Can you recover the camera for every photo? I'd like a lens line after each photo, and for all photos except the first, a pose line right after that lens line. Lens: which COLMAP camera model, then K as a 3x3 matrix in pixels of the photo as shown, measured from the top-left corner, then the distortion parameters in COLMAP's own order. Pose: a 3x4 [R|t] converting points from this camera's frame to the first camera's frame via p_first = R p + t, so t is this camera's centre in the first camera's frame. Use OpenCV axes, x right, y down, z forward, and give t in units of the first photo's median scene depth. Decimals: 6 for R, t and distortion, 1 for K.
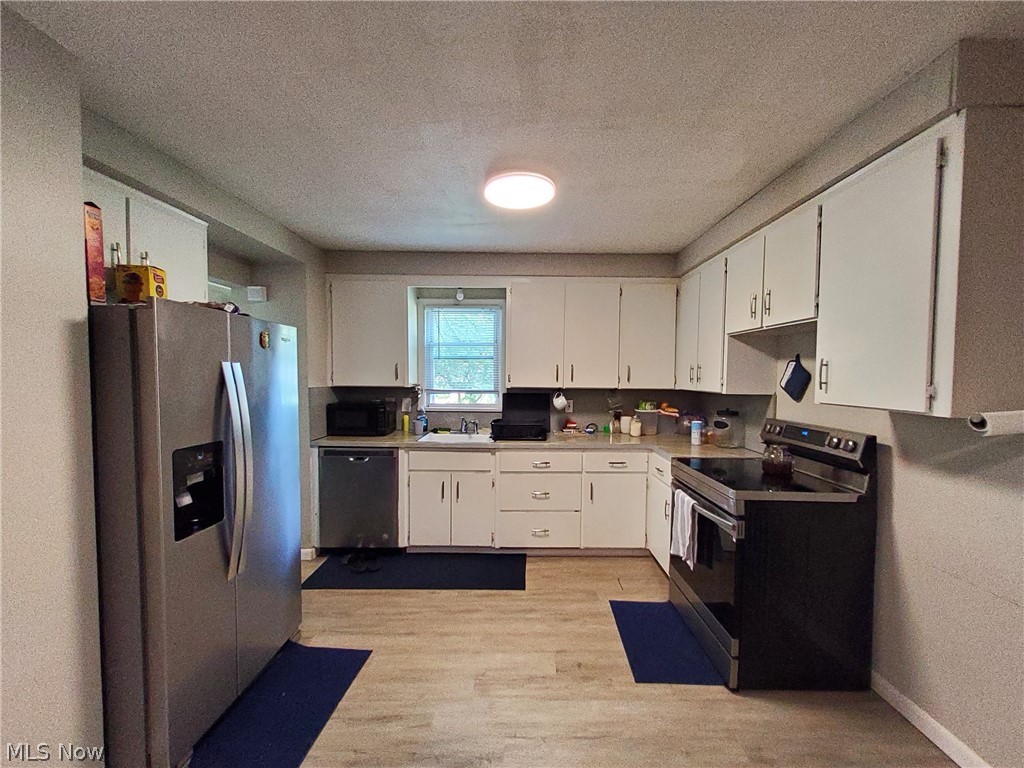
lens RADIAL K [[405.7, 0, 522.5], [0, 405.7, 392.0], [0, 0, 1]] dist [0.002161, 0.000173]
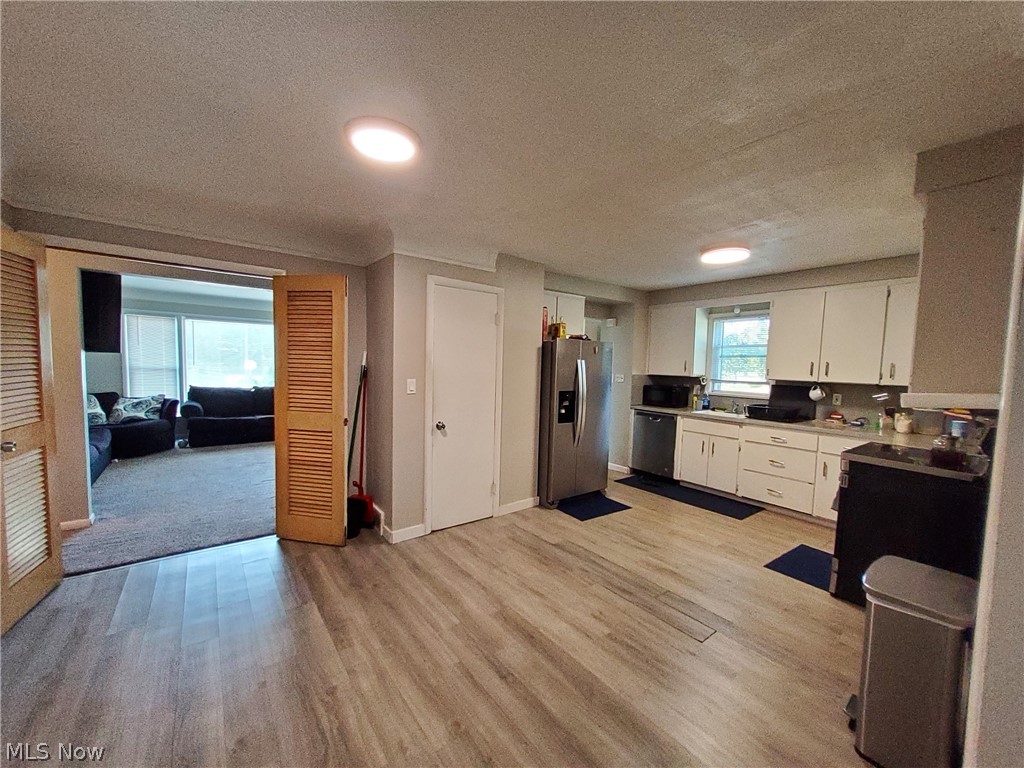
lens RADIAL K [[405.7, 0, 522.5], [0, 405.7, 392.0], [0, 0, 1]] dist [0.002161, 0.000173]
pose [[0.612999, 0.062467, -0.787610, 0.520743], [-0.056355, 0.997787, 0.035275, 0.027078], [0.788071, 0.022763, 0.615163, -0.405214]]
